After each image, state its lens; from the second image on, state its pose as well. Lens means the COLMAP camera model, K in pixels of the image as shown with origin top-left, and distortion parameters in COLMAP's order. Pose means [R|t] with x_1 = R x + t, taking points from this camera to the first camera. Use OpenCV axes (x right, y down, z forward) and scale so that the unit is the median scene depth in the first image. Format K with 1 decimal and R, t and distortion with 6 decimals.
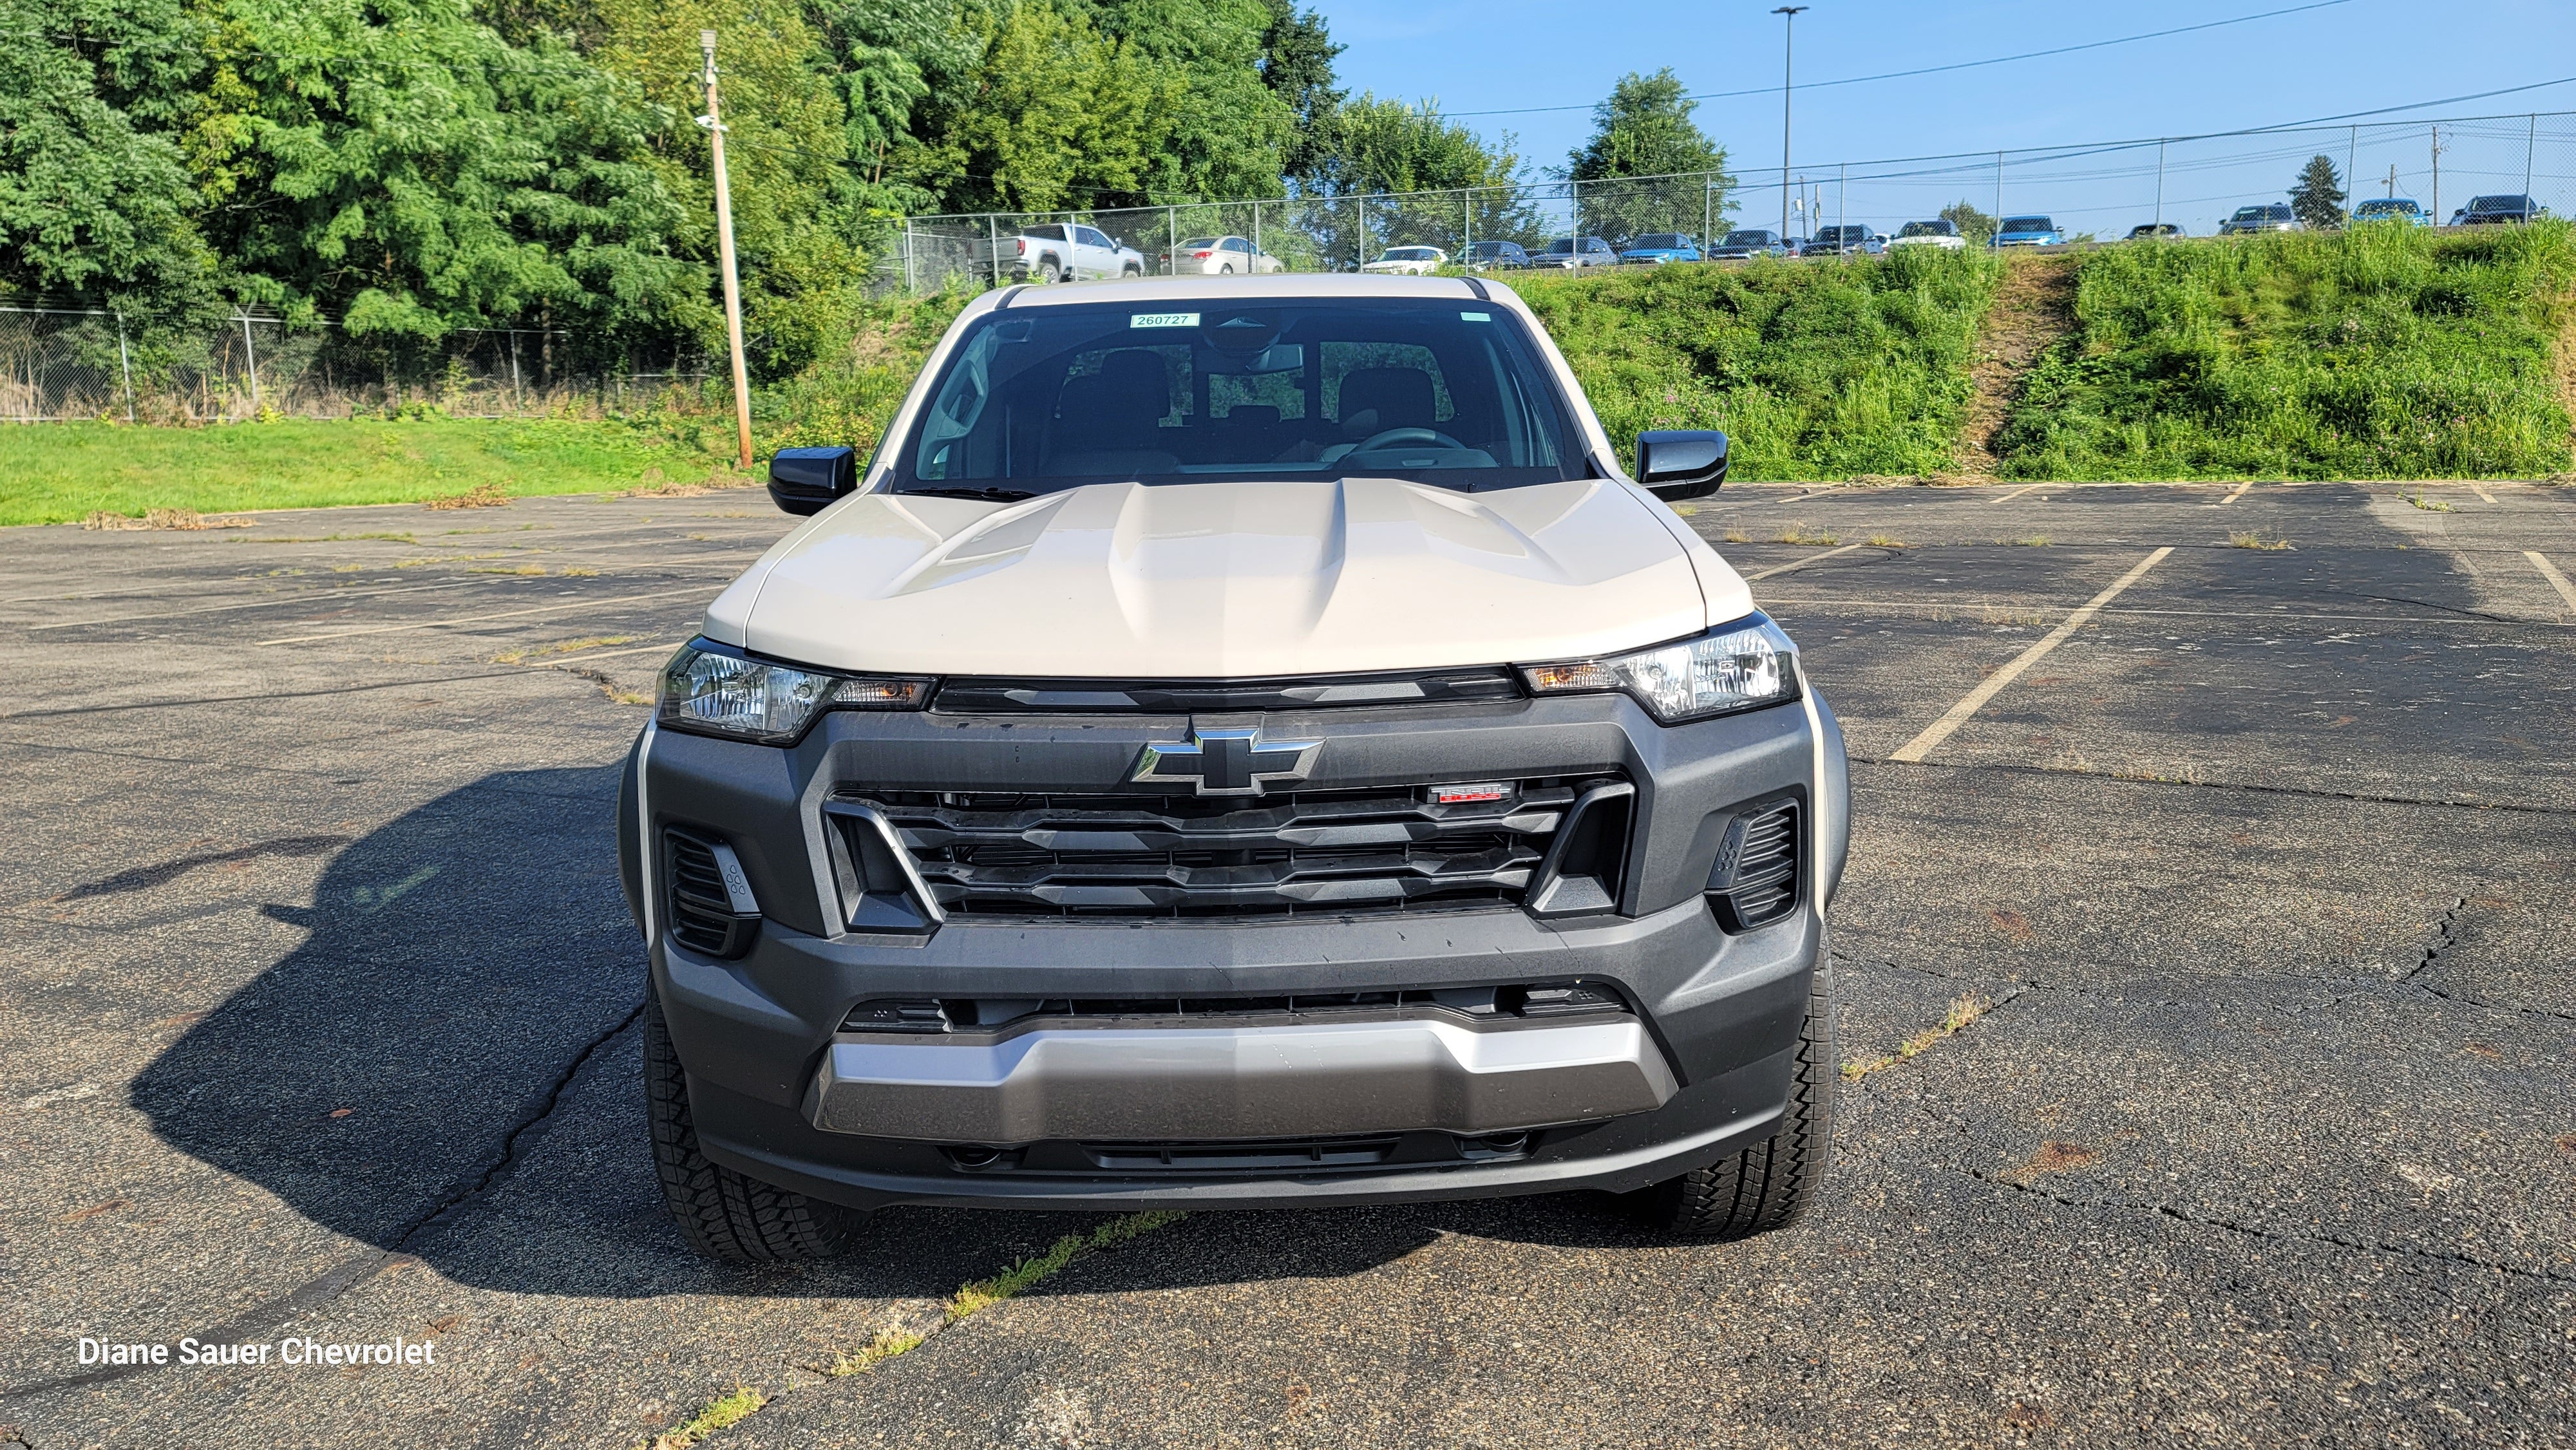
lens RADIAL K [[2016.7, 0, 1301.3], [0, 2016.7, 730.5], [0, 0, 1]] dist [0.097461, -0.128073]
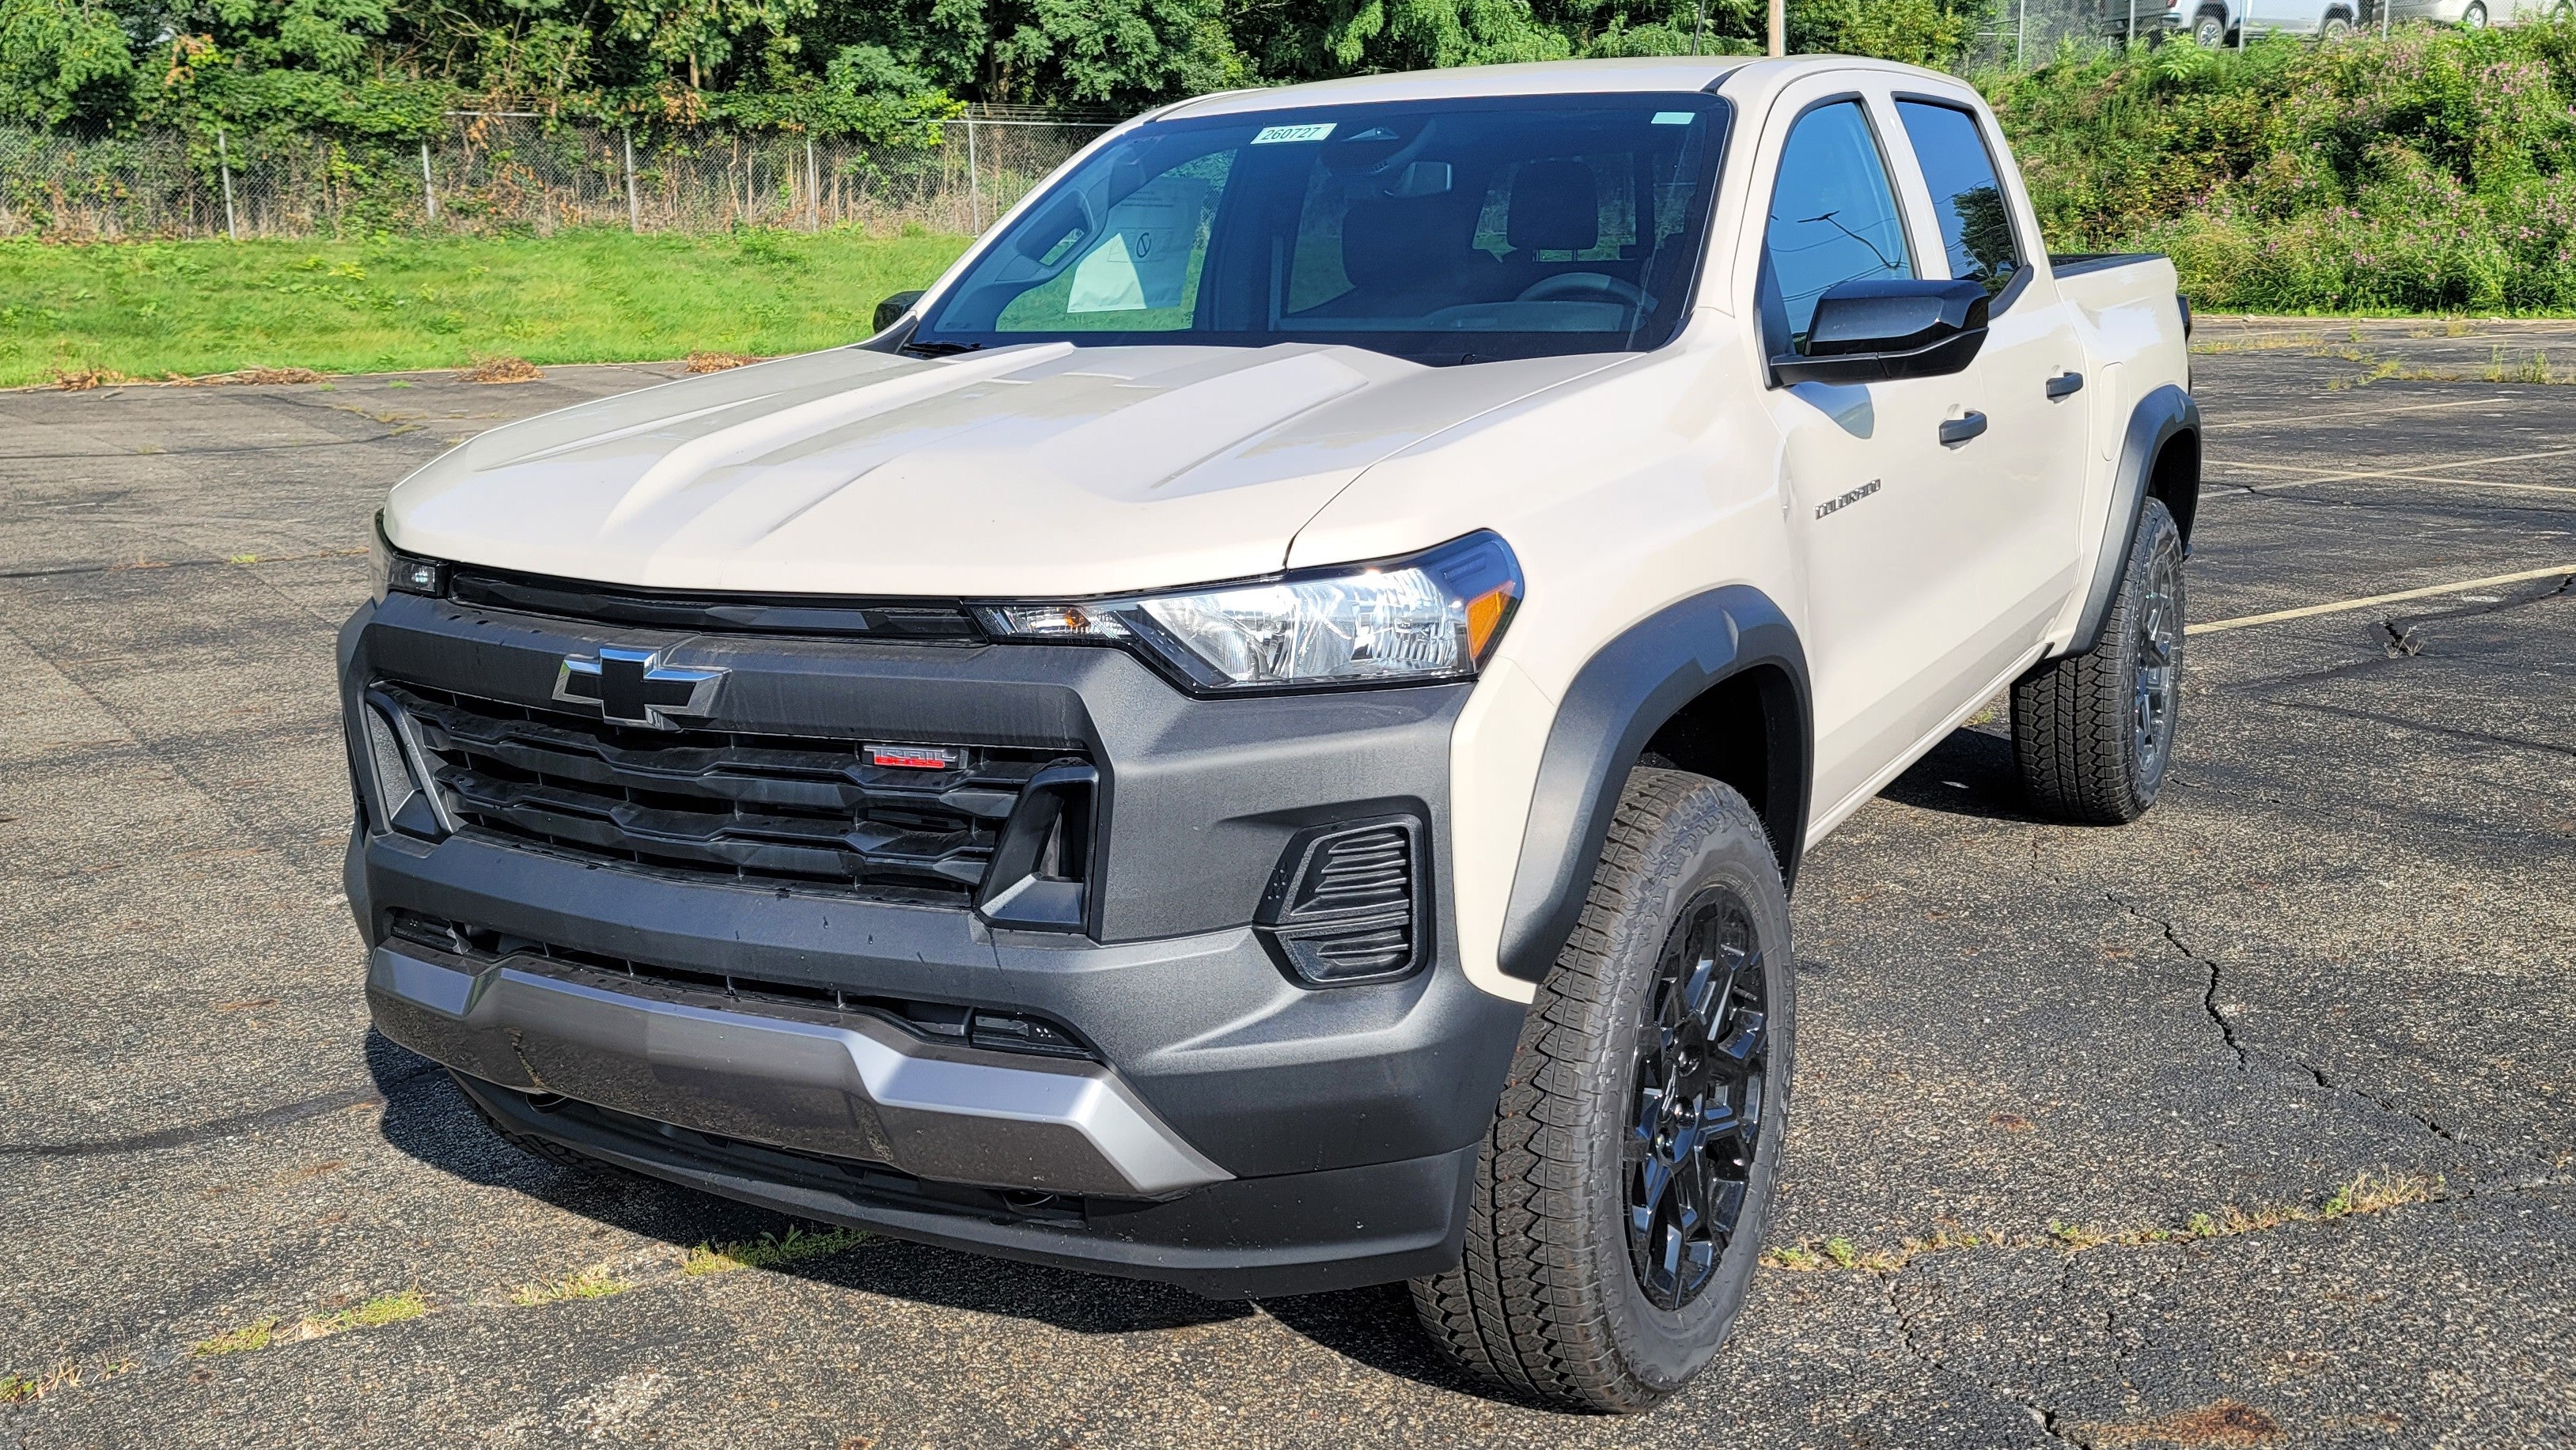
lens RADIAL K [[2438.1, 0, 1284.1], [0, 2438.1, 766.5], [0, 0, 1]] dist [0.142438, -0.303293]
pose [[0.845875, 0.112242, -0.521438, 0.627844], [-0.078421, 0.993155, 0.086568, -0.052823], [0.527586, -0.032334, 0.848886, 0.231124]]
